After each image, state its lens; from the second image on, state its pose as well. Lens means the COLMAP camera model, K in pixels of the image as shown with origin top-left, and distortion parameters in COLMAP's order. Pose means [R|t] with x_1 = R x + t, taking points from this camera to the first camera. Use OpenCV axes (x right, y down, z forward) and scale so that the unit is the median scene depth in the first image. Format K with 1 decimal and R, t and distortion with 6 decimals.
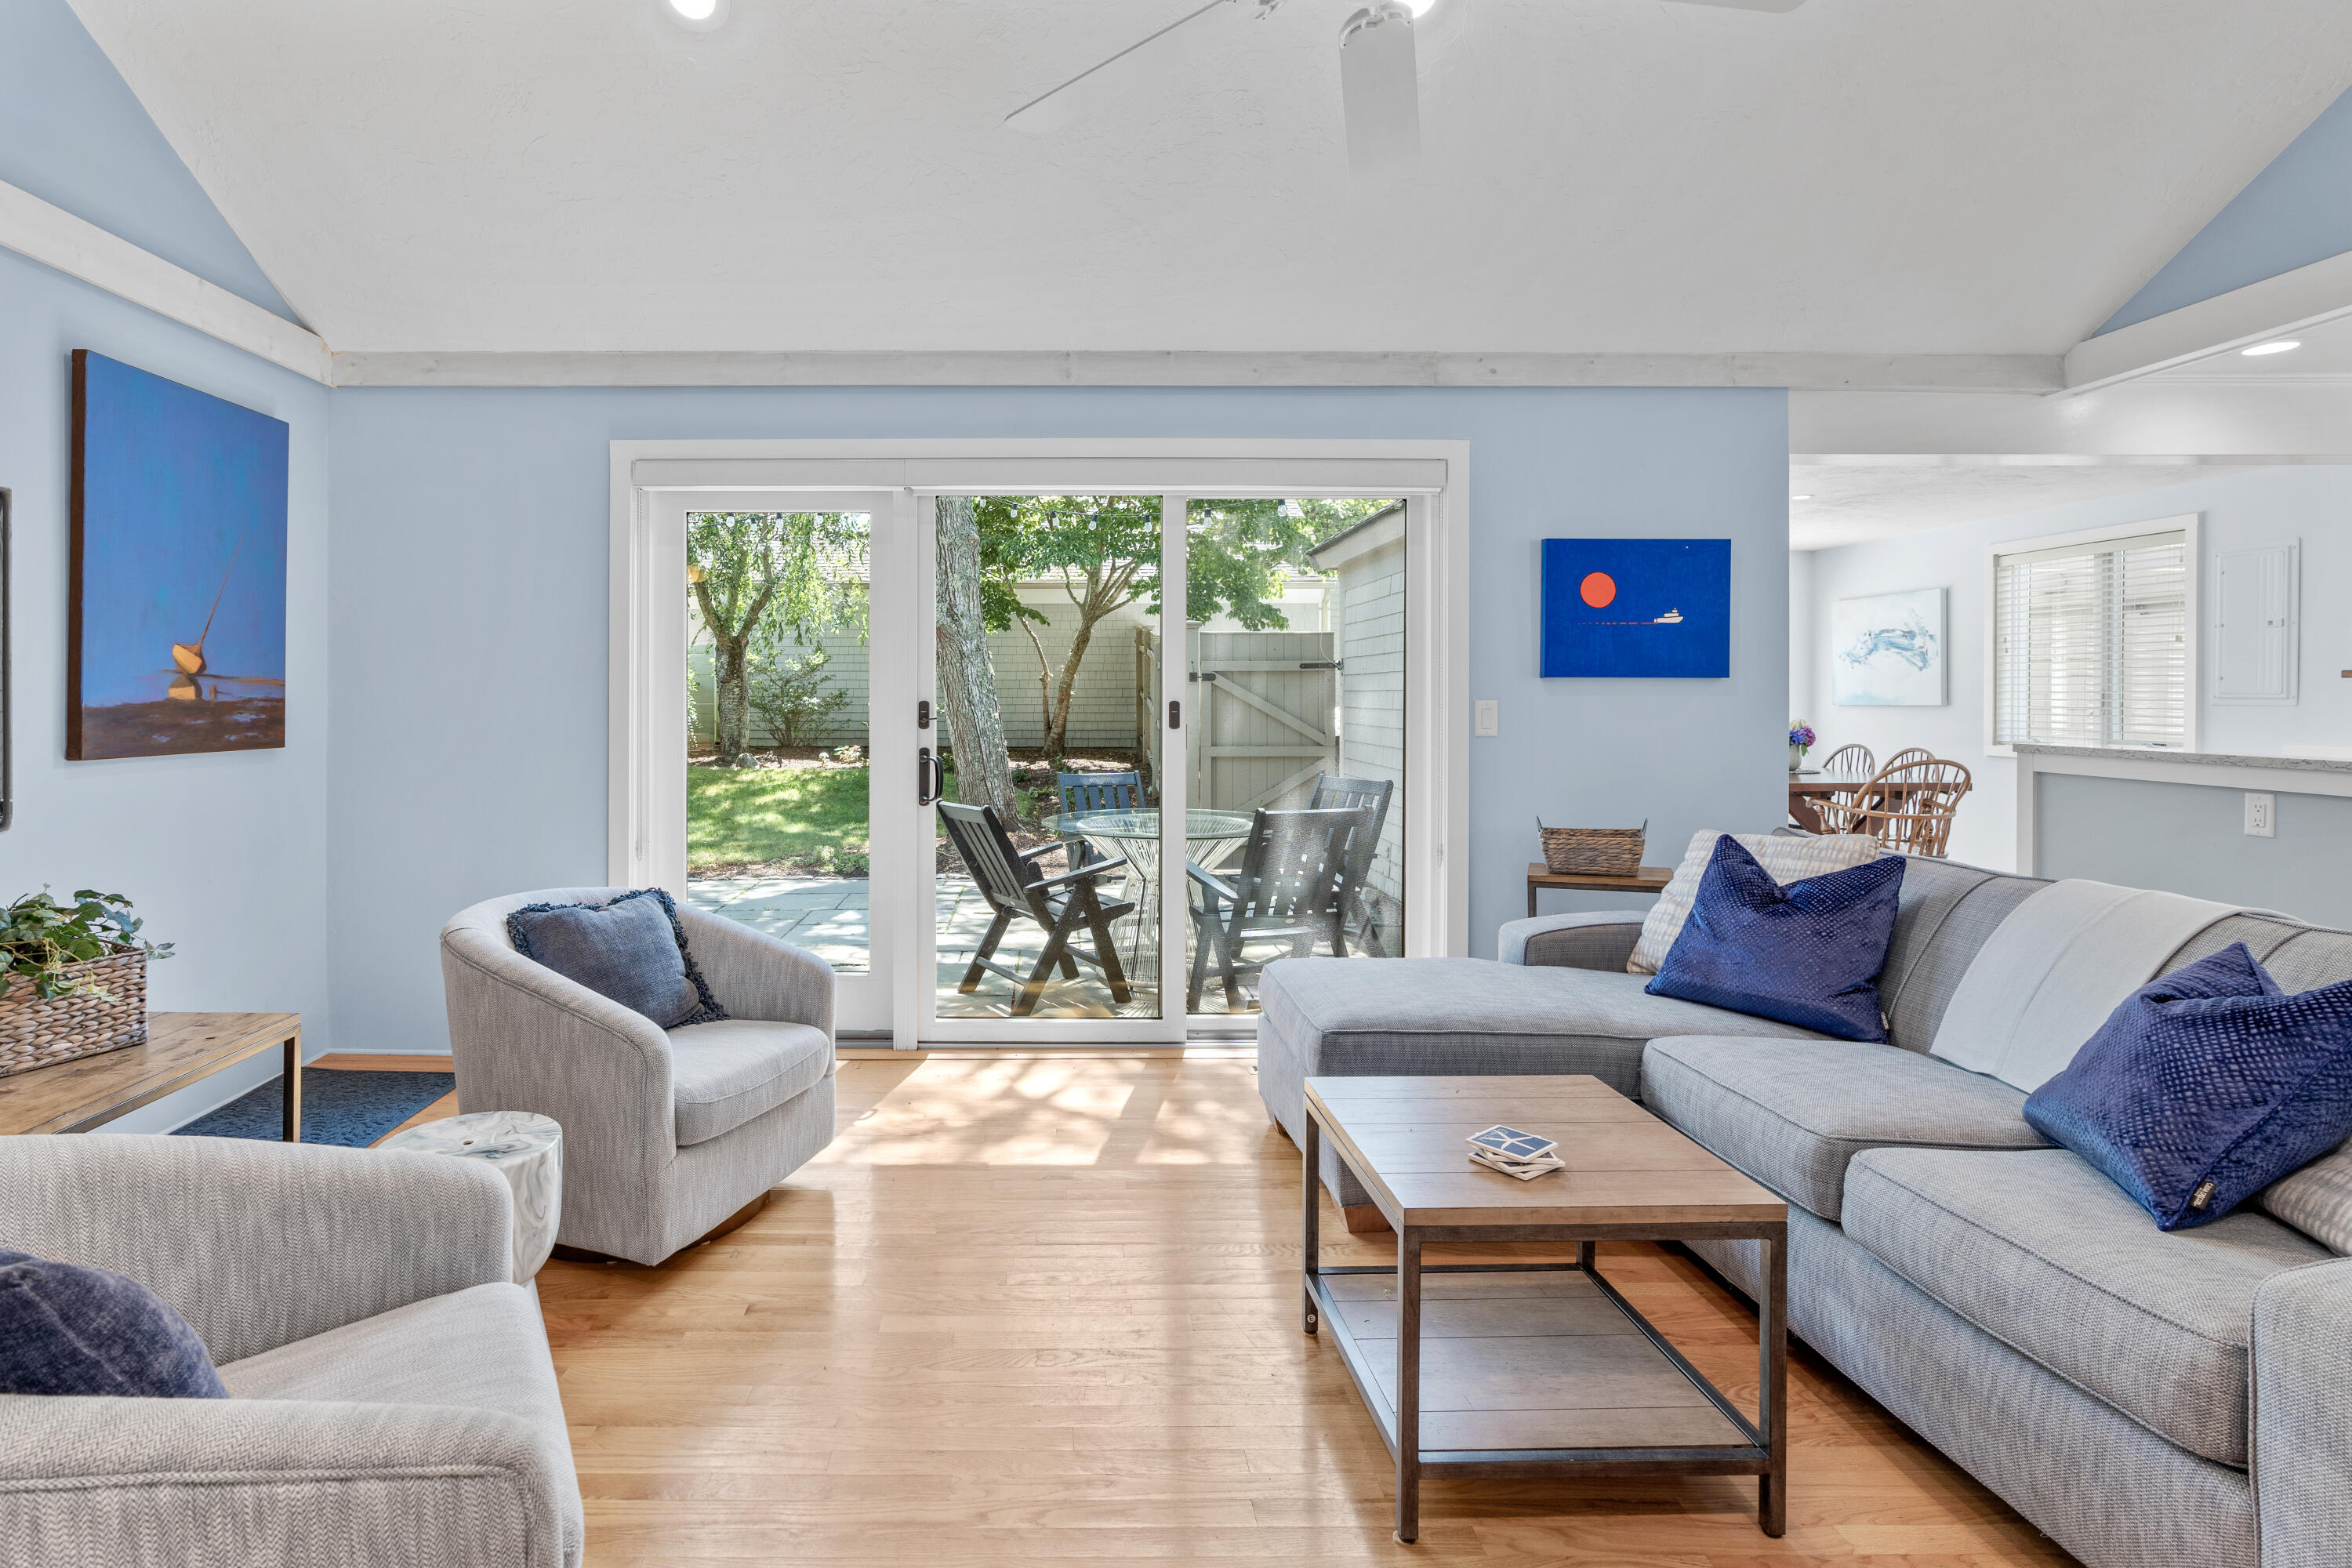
lens RADIAL K [[1141.0, 0, 1050.6], [0, 1141.0, 691.0], [0, 0, 1]] dist [-0.004644, -0.000717]
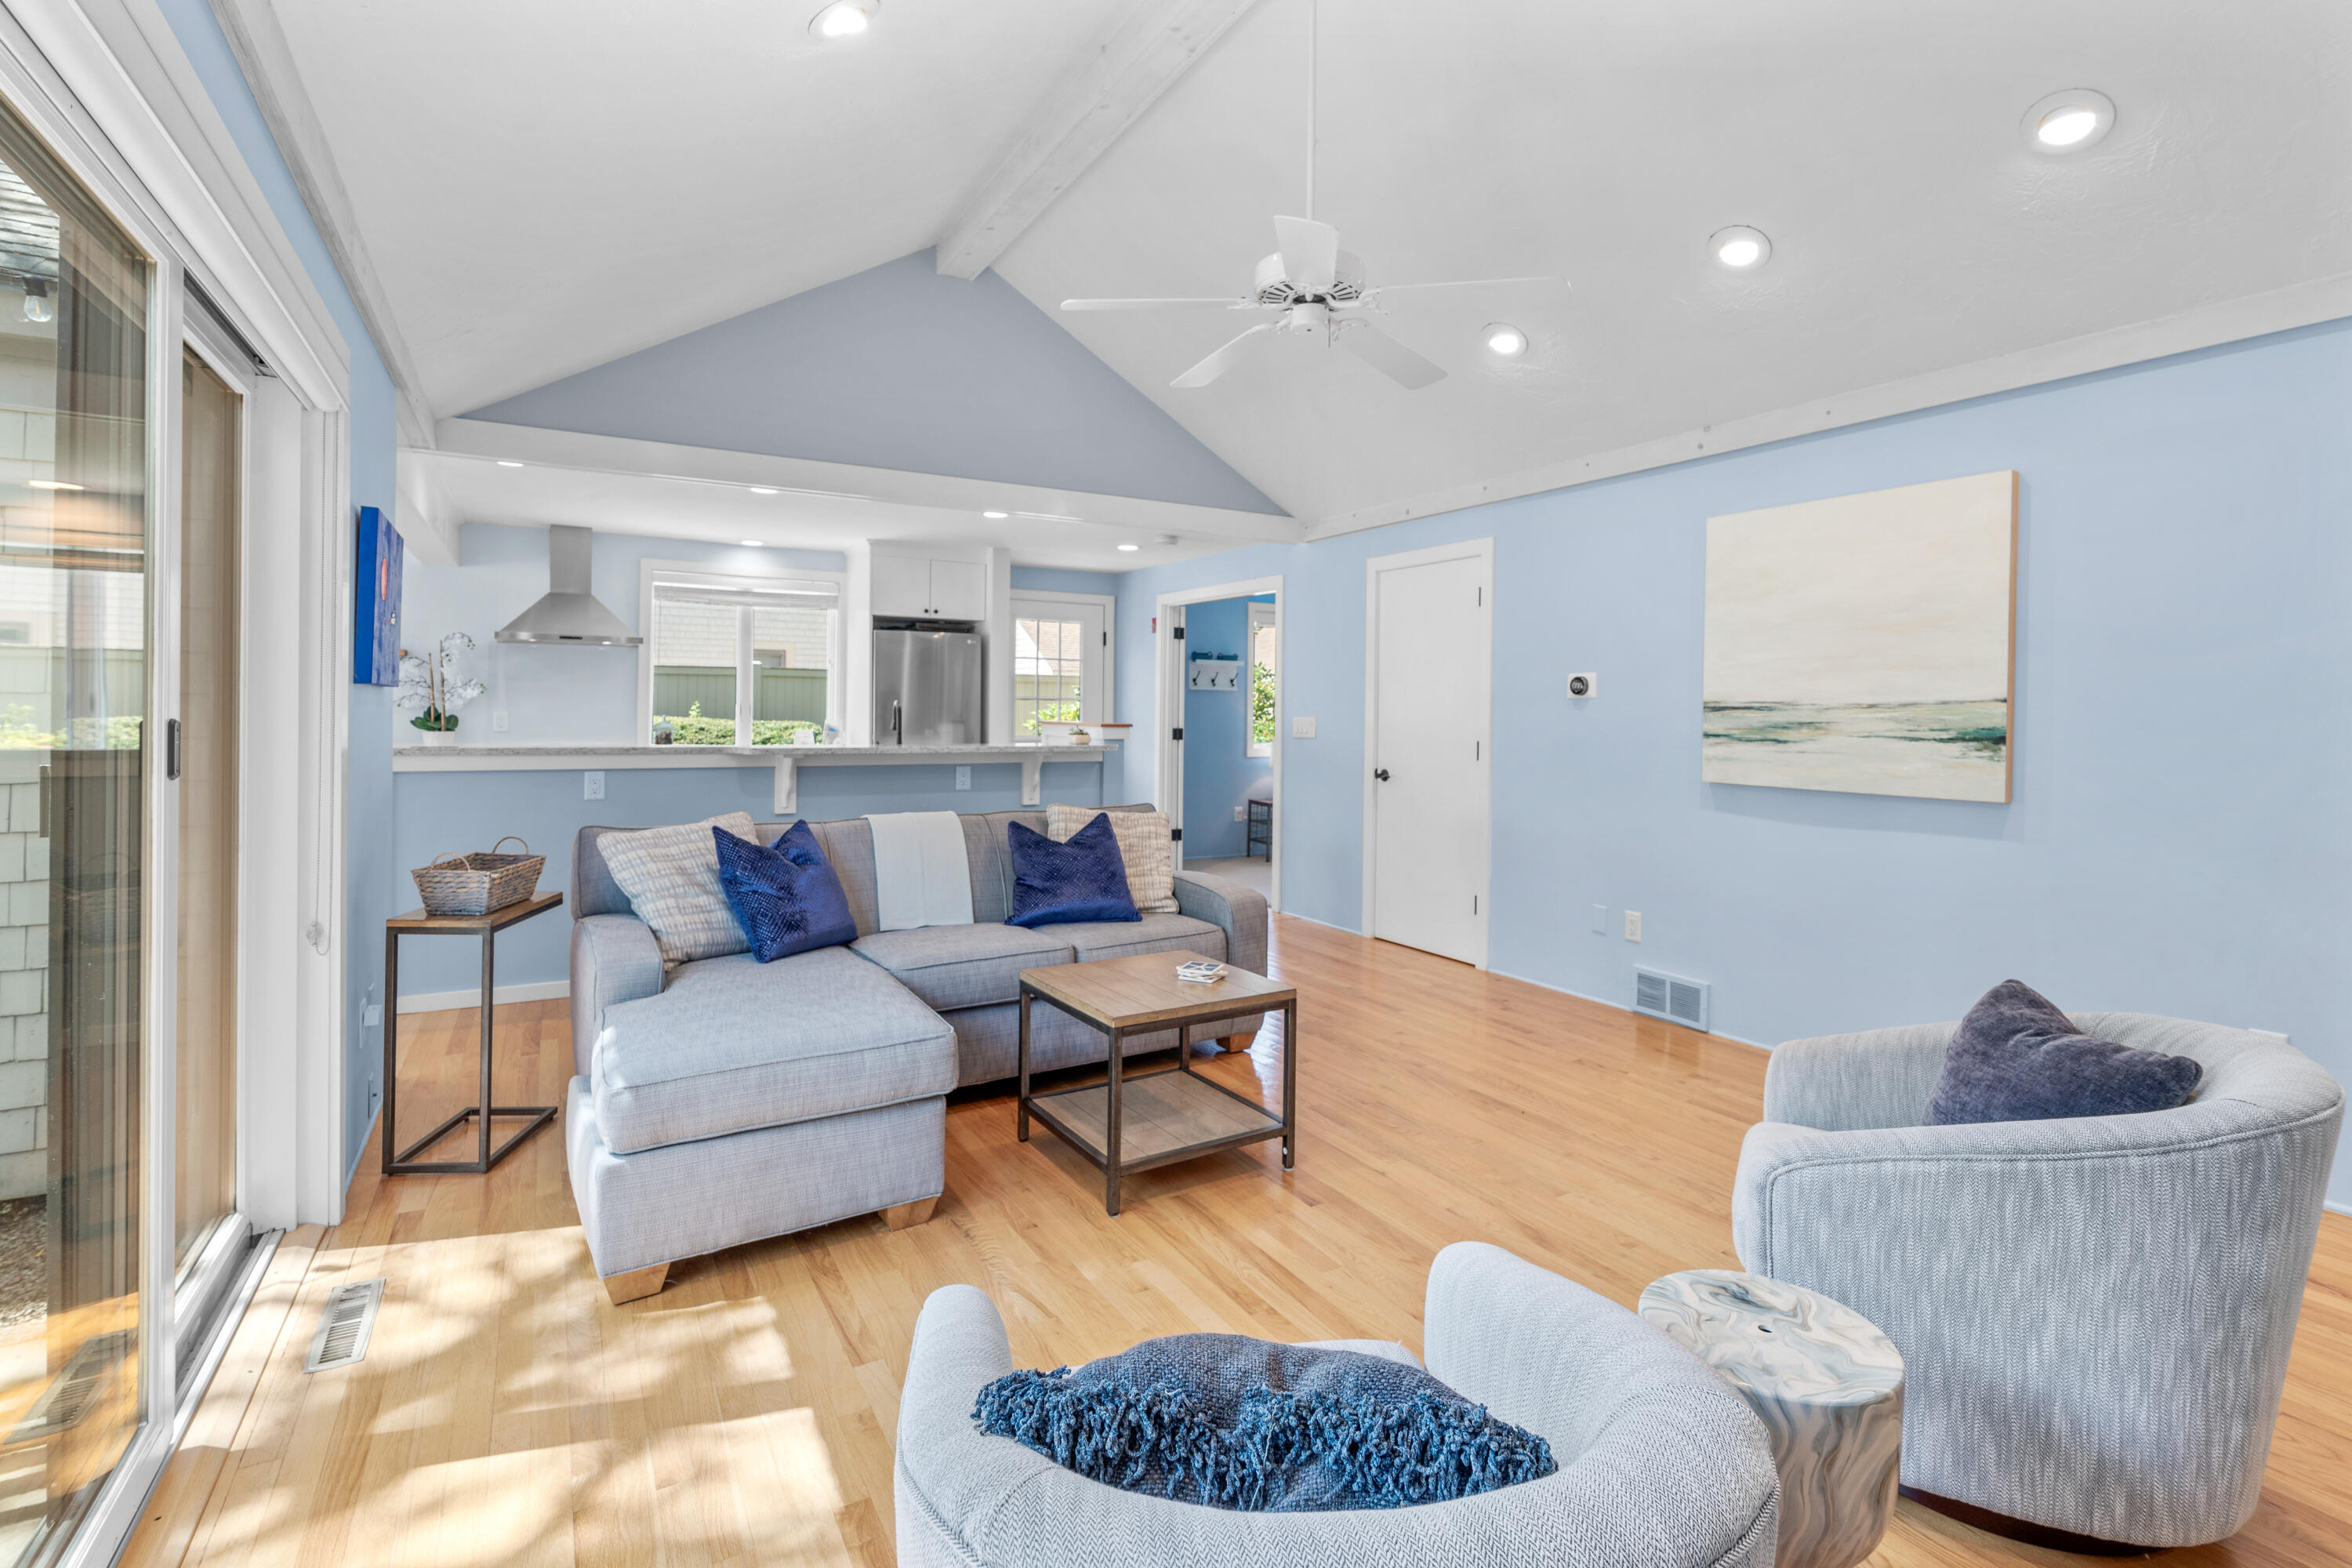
lens RADIAL K [[1071.9, 0, 1173.5], [0, 1071.9, 711.8], [0, 0, 1]] dist [0.000483, 0.000141]
pose [[-0.504415, -0.007362, 0.863430, -0.482718], [-0.013594, 0.999907, 0.000583, -0.000632], [-0.863354, -0.011444, -0.504468, 0.893286]]
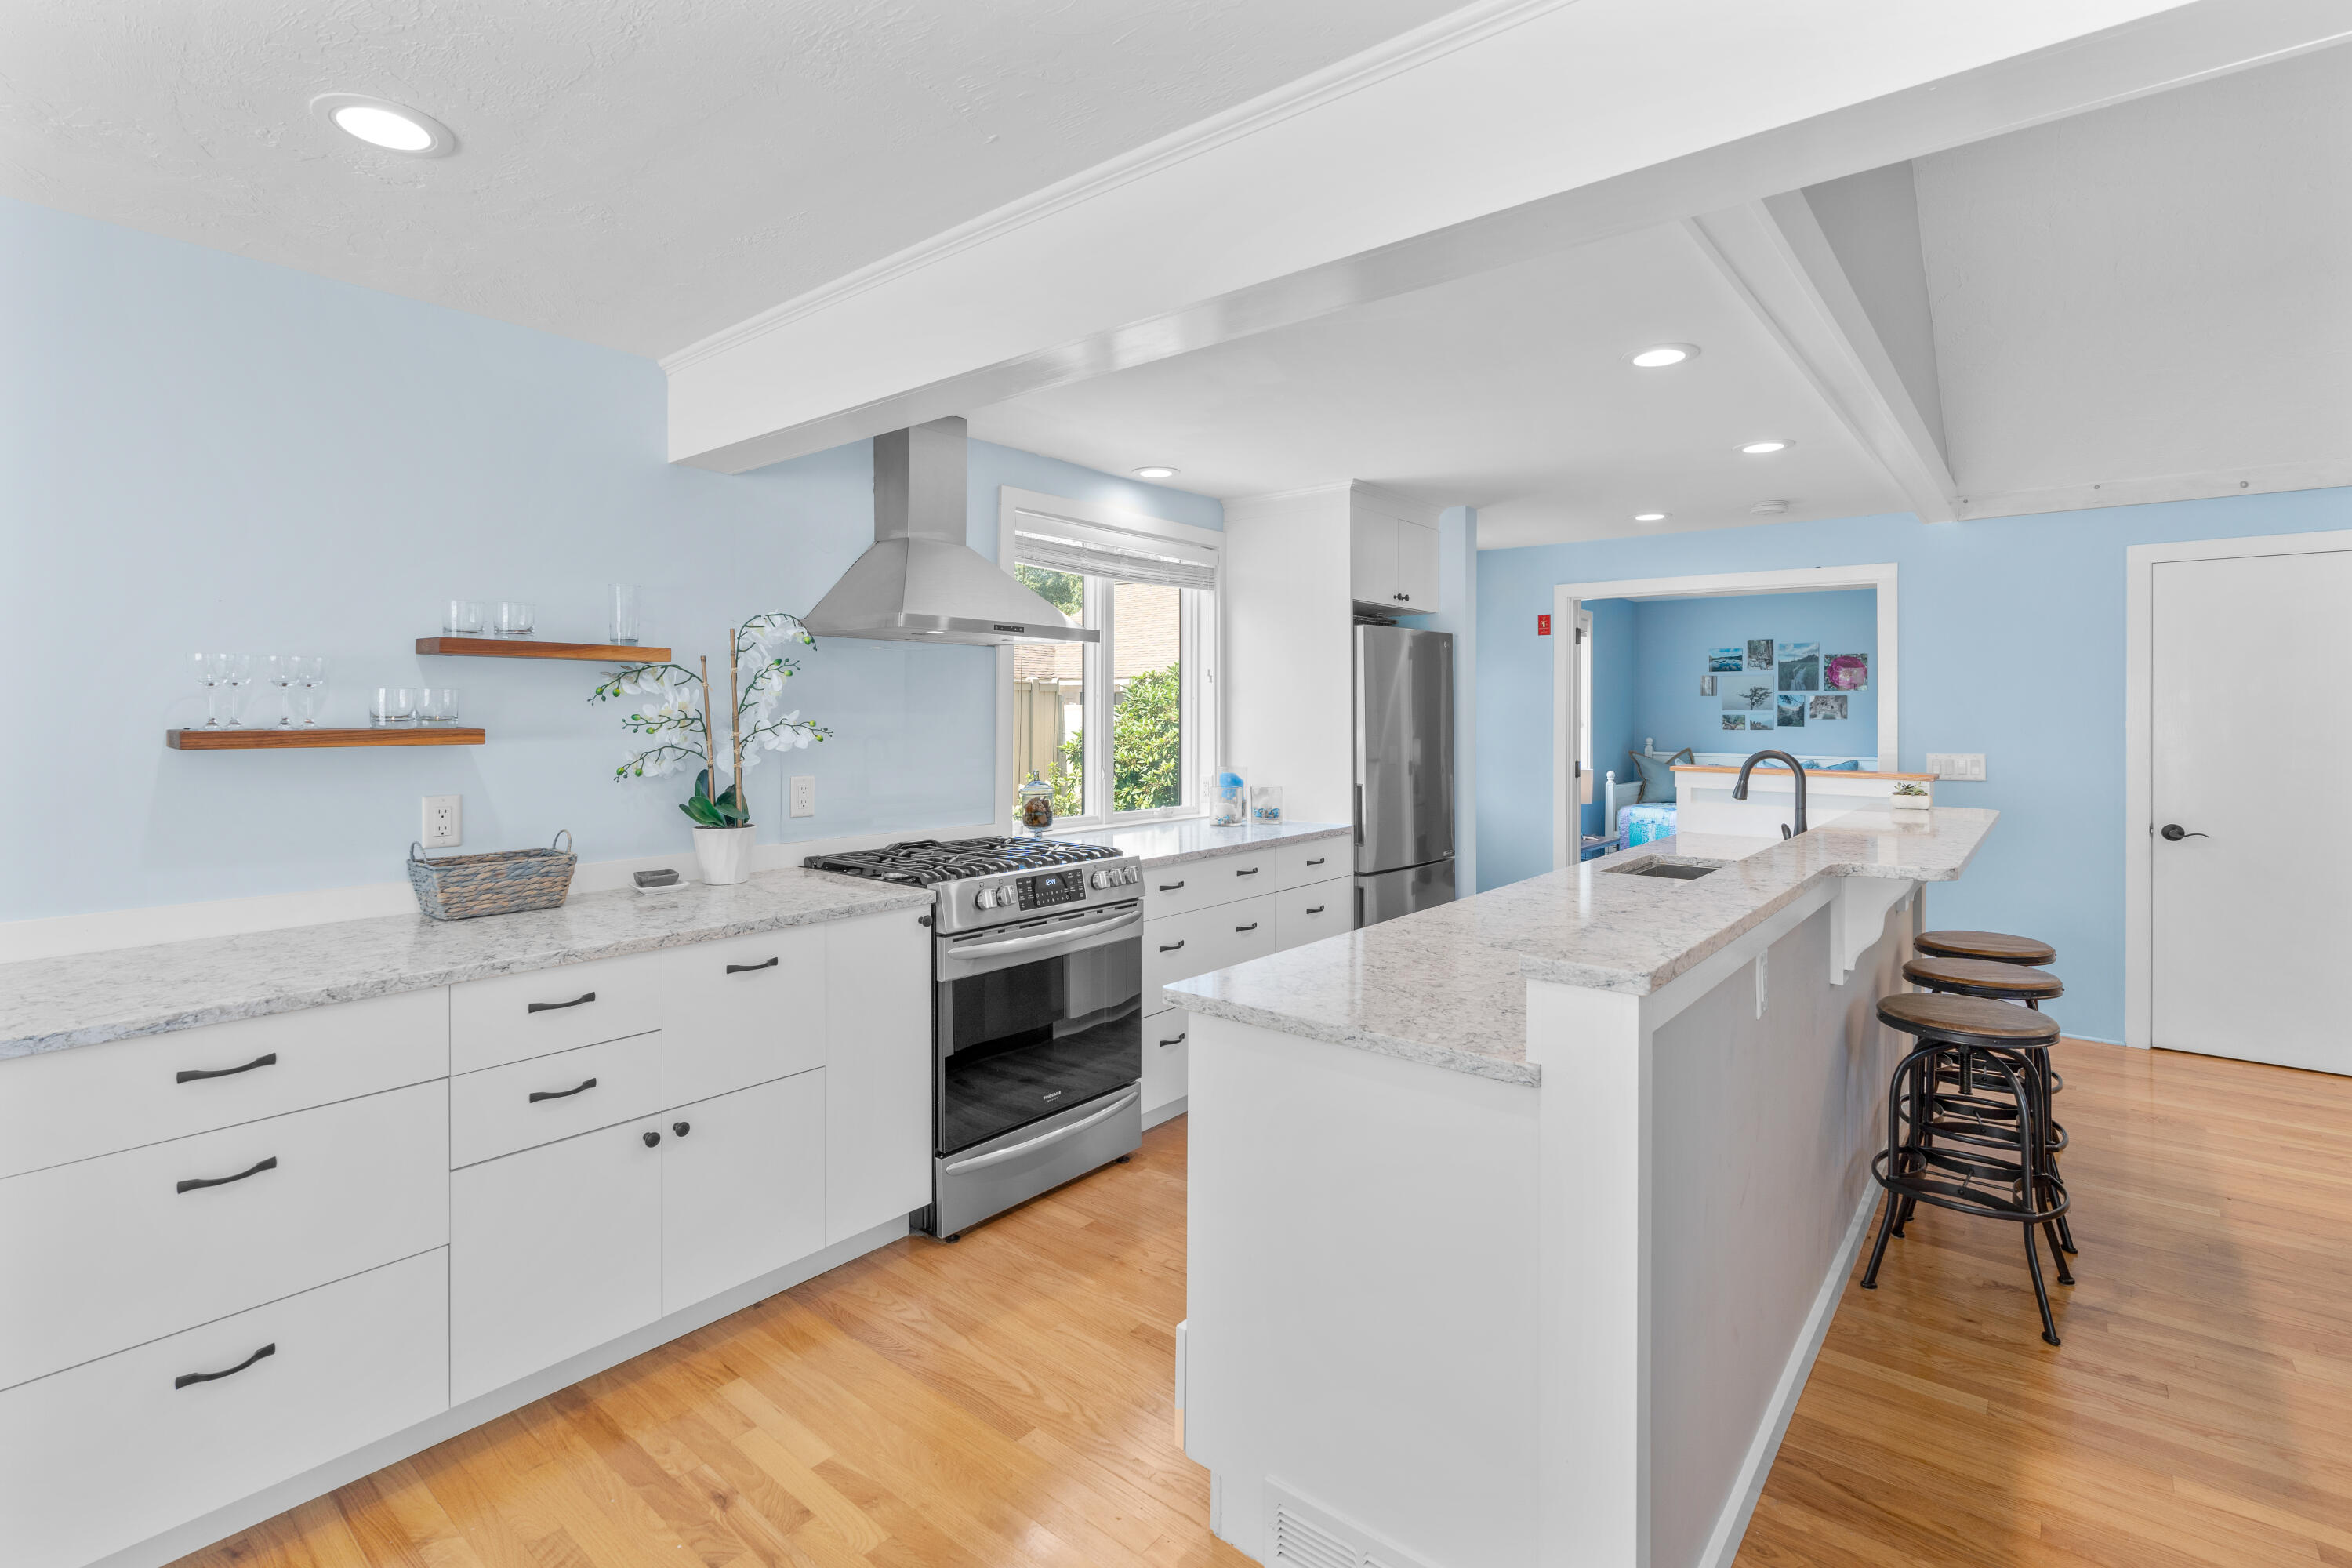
lens RADIAL K [[1078.5, 0, 1201.4], [0, 1078.5, 733.2], [0, 0, 1]] dist [-0.001324, 0.000240]
pose [[-0.774798, -0.015164, 0.632027, 0.762835], [-0.004924, 0.999827, 0.017953, -0.036903], [-0.632189, 0.010798, -0.774739, 1.421446]]
